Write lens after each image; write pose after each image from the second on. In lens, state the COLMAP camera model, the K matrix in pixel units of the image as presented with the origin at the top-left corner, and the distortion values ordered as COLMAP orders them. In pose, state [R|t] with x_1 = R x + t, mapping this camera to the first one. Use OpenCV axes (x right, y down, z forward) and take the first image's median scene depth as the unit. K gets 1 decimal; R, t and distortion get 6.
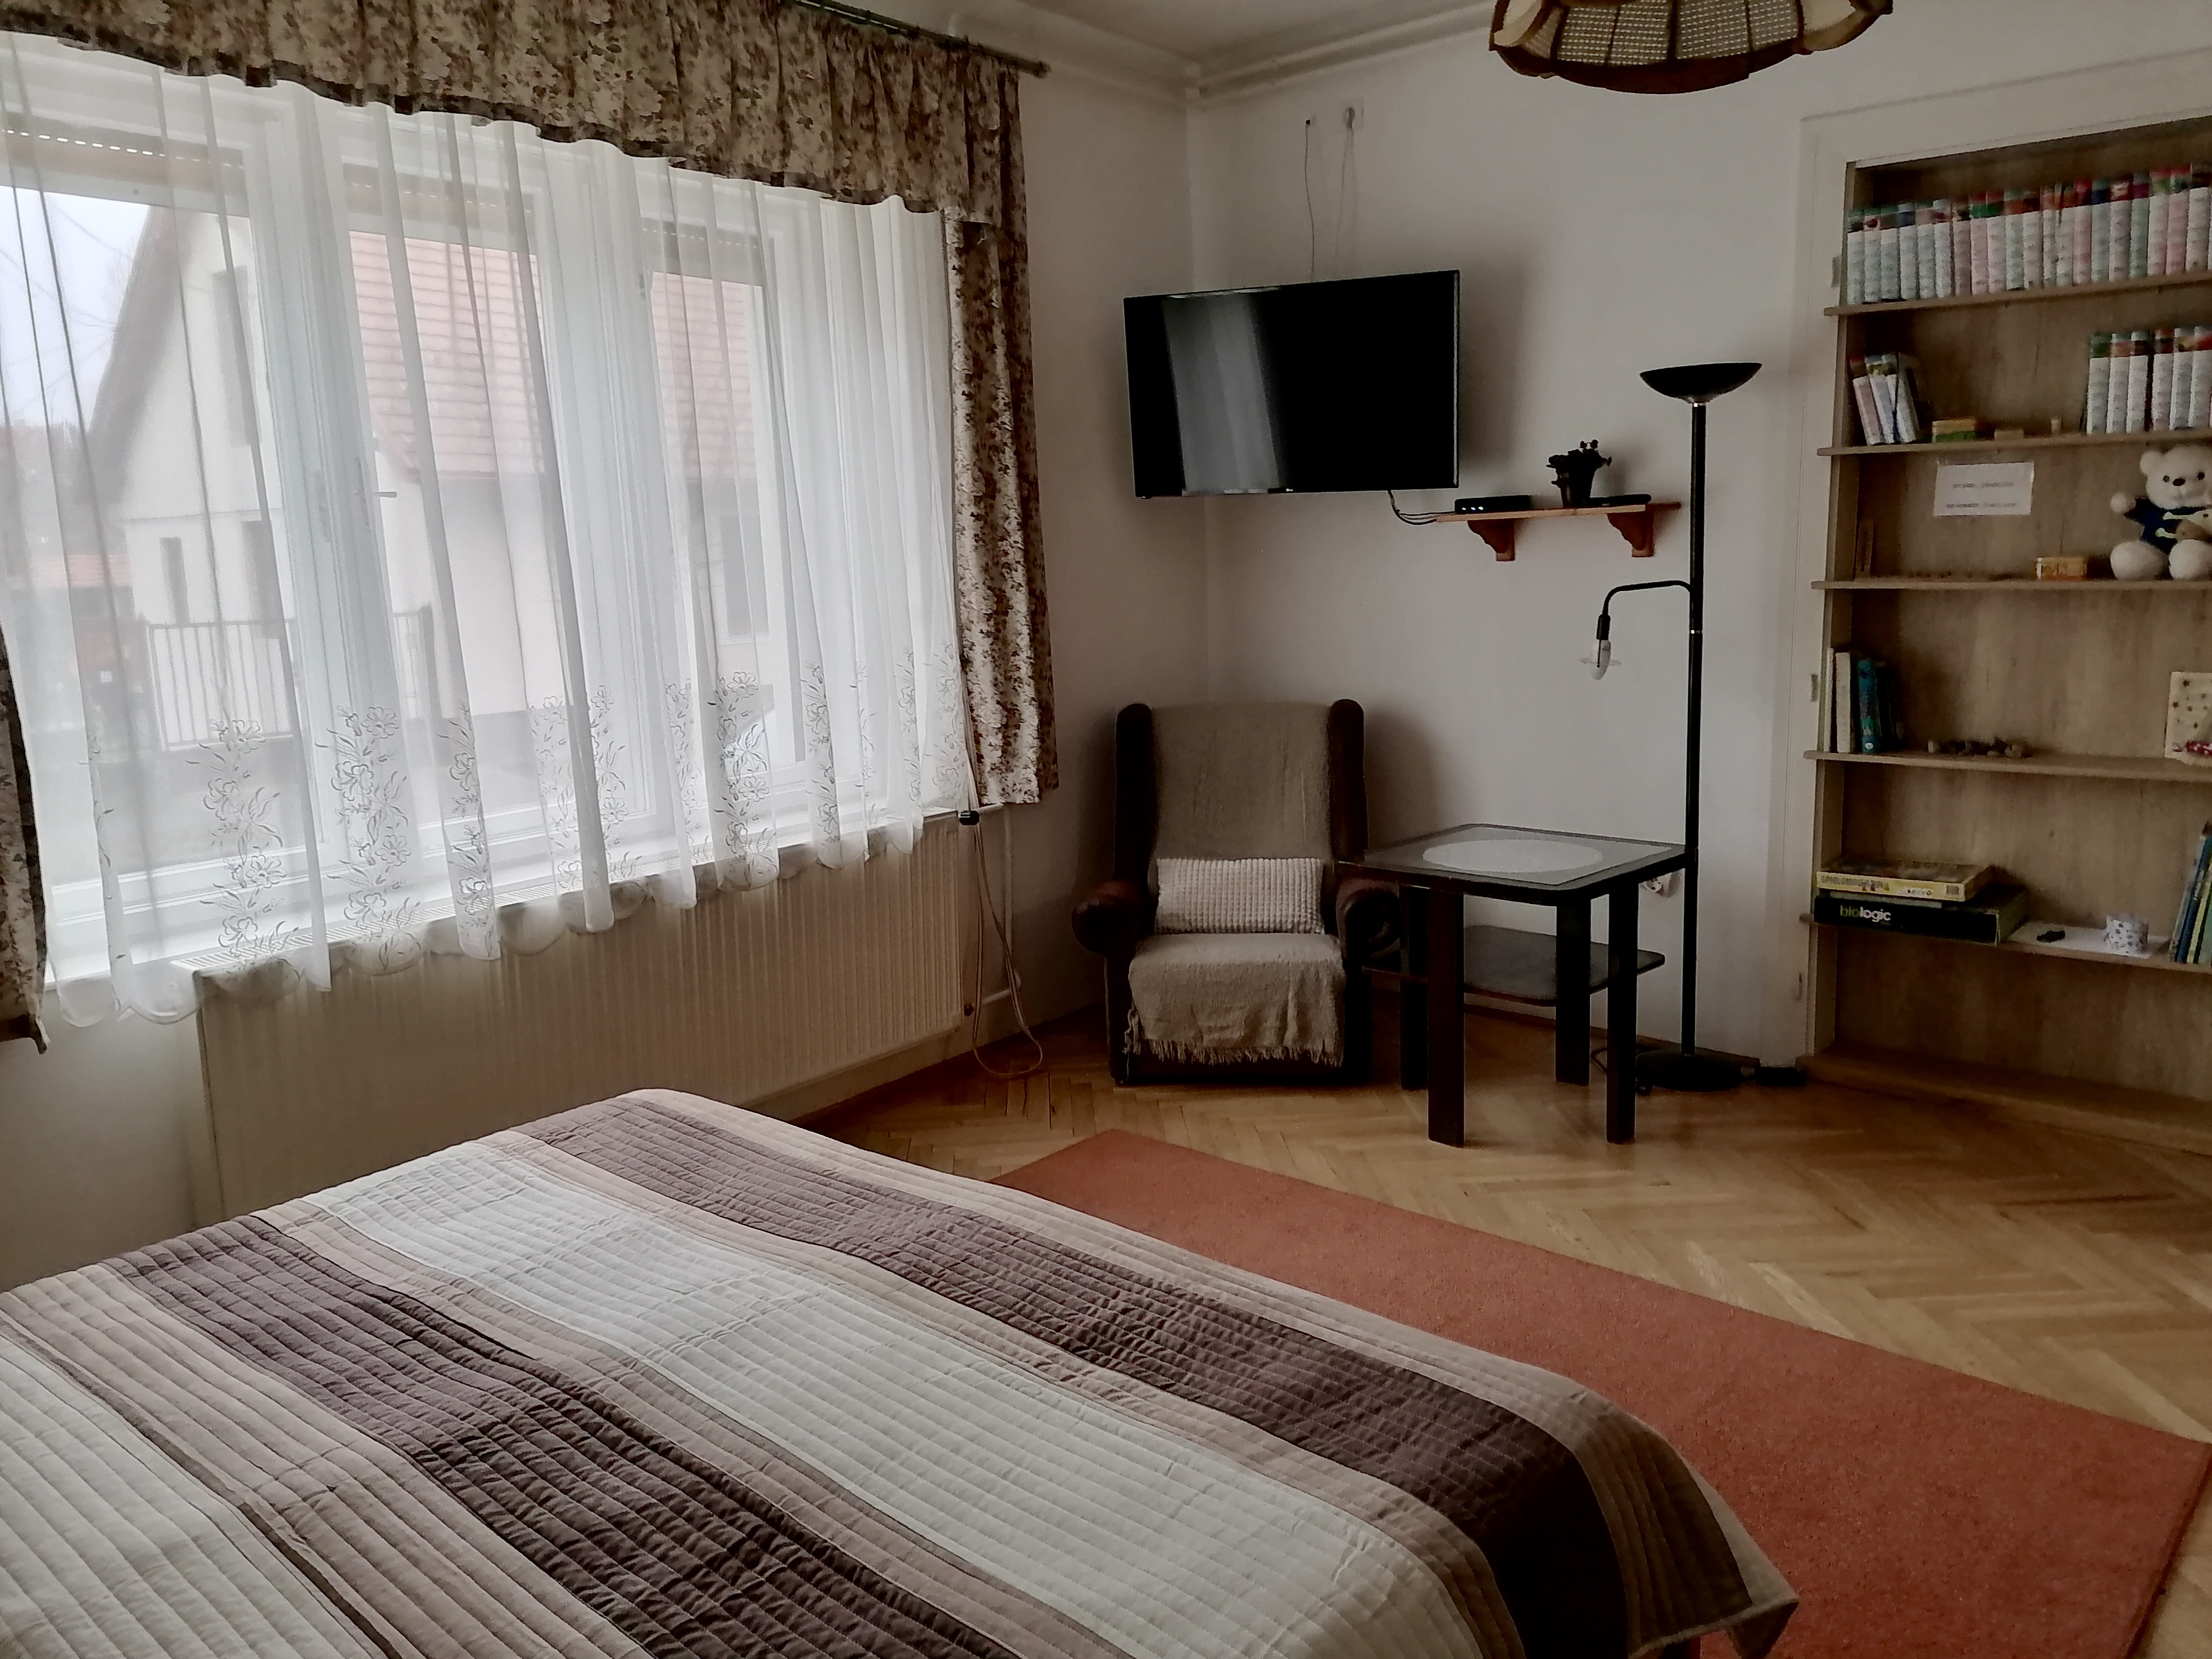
lens RADIAL K [[1670.2, 0, 1089.5], [0, 1670.2, 835.8], [0, 0, 1]] dist [0.063162, -0.076166]
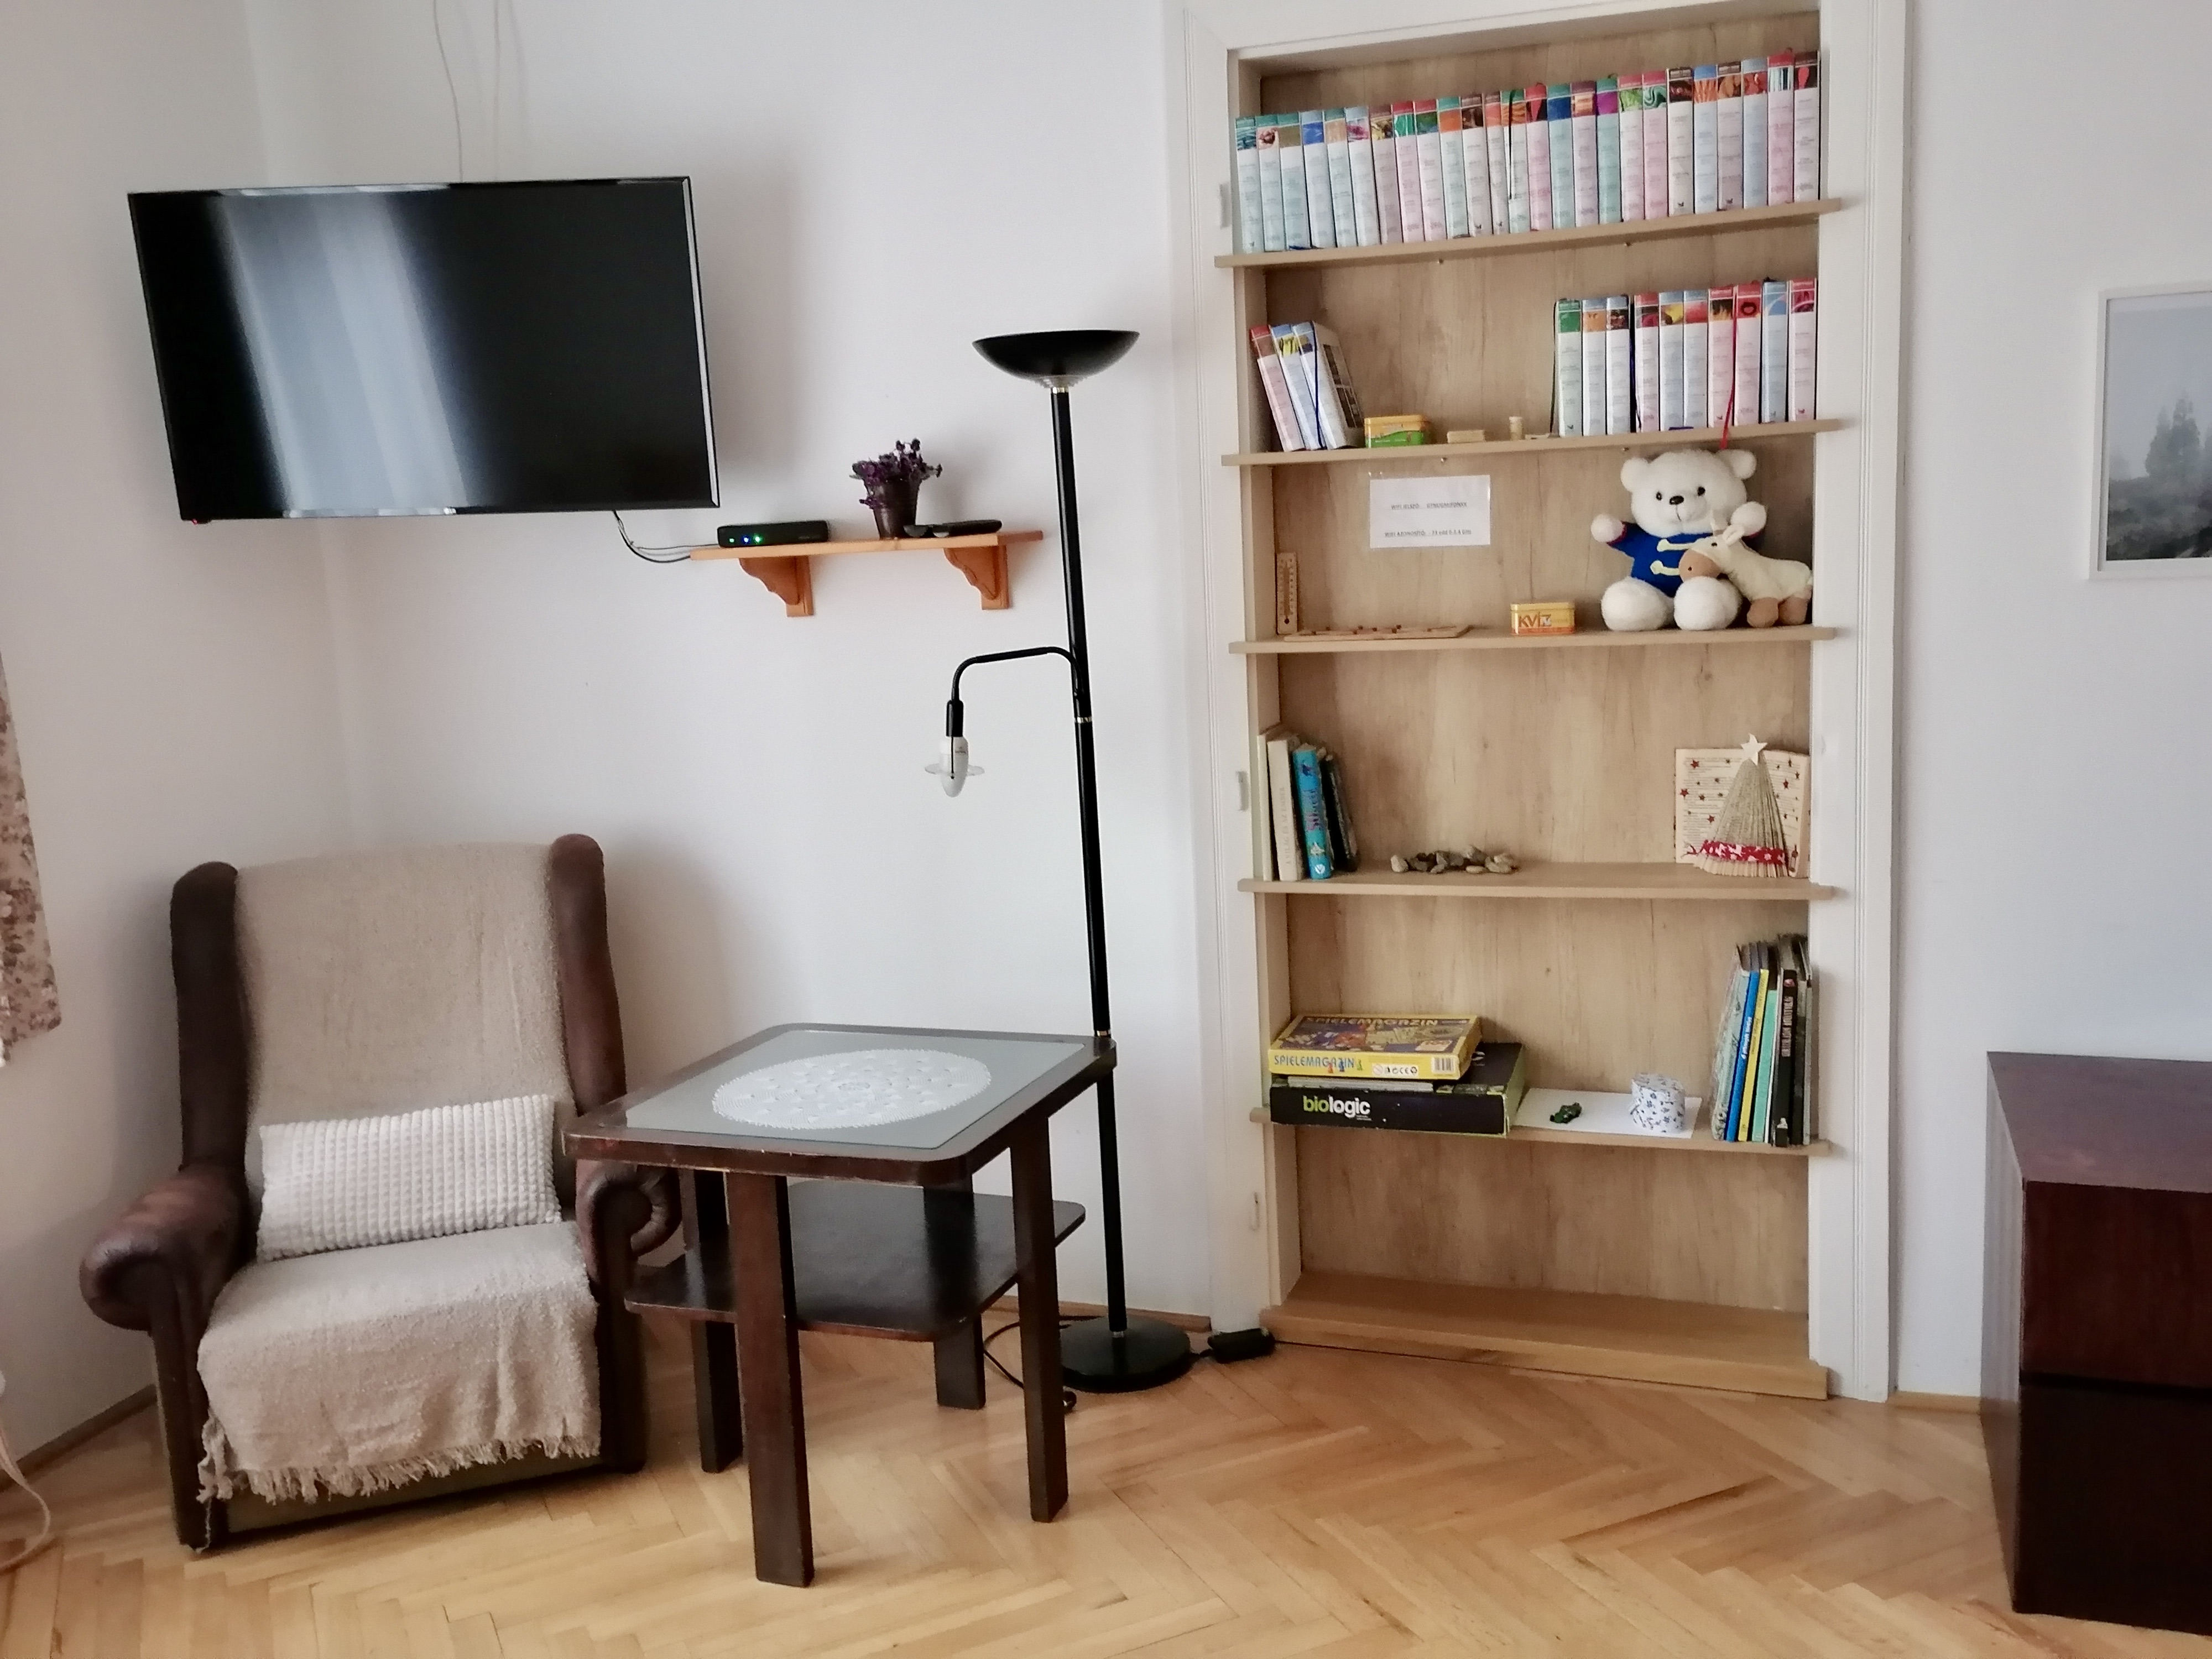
lens RADIAL K [[1969.8, 0, 1112.1], [0, 1969.8, 823.4], [0, 0, 1]] dist [0.112064, -0.143473]
pose [[0.922893, -0.064765, 0.379570, 0.064947], [0.081757, 0.996236, -0.028801, -0.055443], [-0.376277, 0.057613, 0.924714, 0.258764]]
